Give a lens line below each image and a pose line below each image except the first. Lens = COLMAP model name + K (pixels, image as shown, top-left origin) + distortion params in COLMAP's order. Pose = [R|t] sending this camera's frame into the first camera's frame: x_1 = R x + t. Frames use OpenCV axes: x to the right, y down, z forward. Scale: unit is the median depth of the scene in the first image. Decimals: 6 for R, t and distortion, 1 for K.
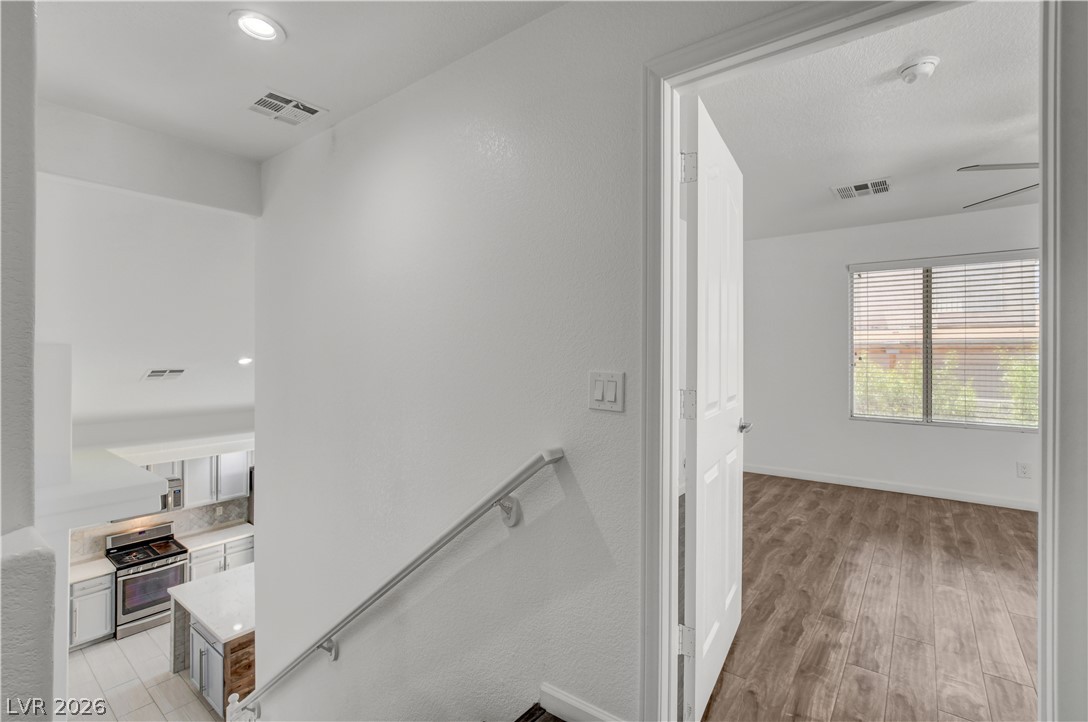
lens RADIAL K [[486.7, 0, 544.0], [0, 486.7, 361.0], [0, 0, 1]] dist [-0.008518, 0.000133]
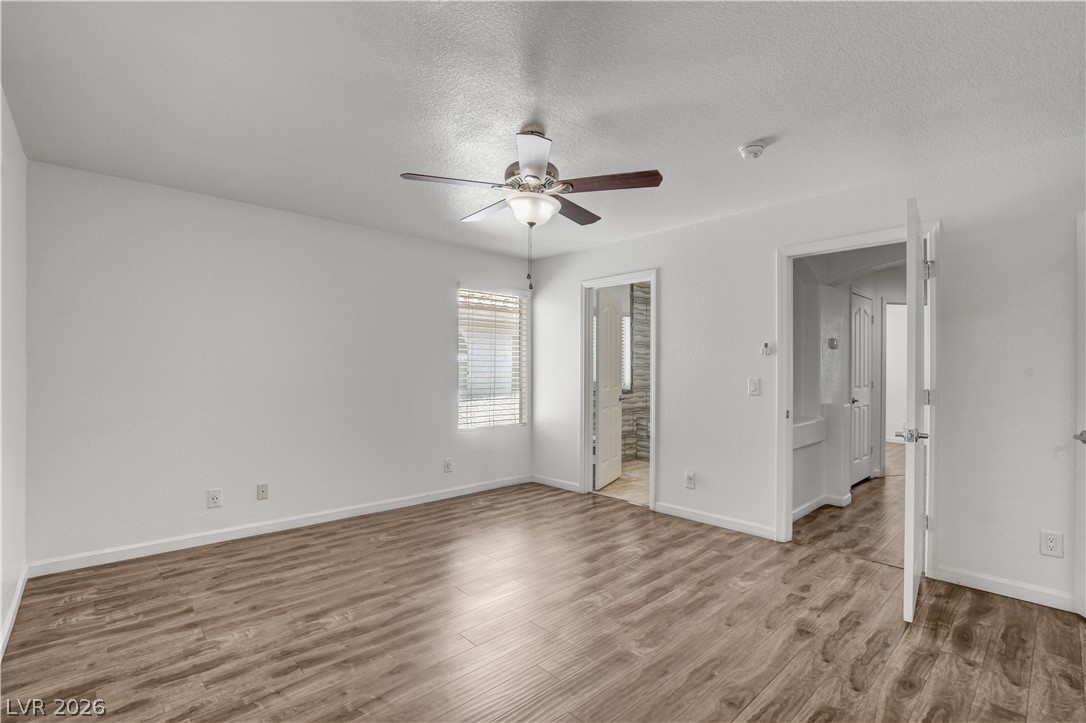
lens RADIAL K [[496.6, 0, 540.3], [0, 496.6, 367.9], [0, 0, 1]] dist [-0.023067, 0.001405]
pose [[-0.987129, -0.002965, 0.159899, 0.683960], [-0.002643, 0.999994, 0.002225, -0.010542], [-0.159905, 0.001774, -0.987131, 1.462987]]
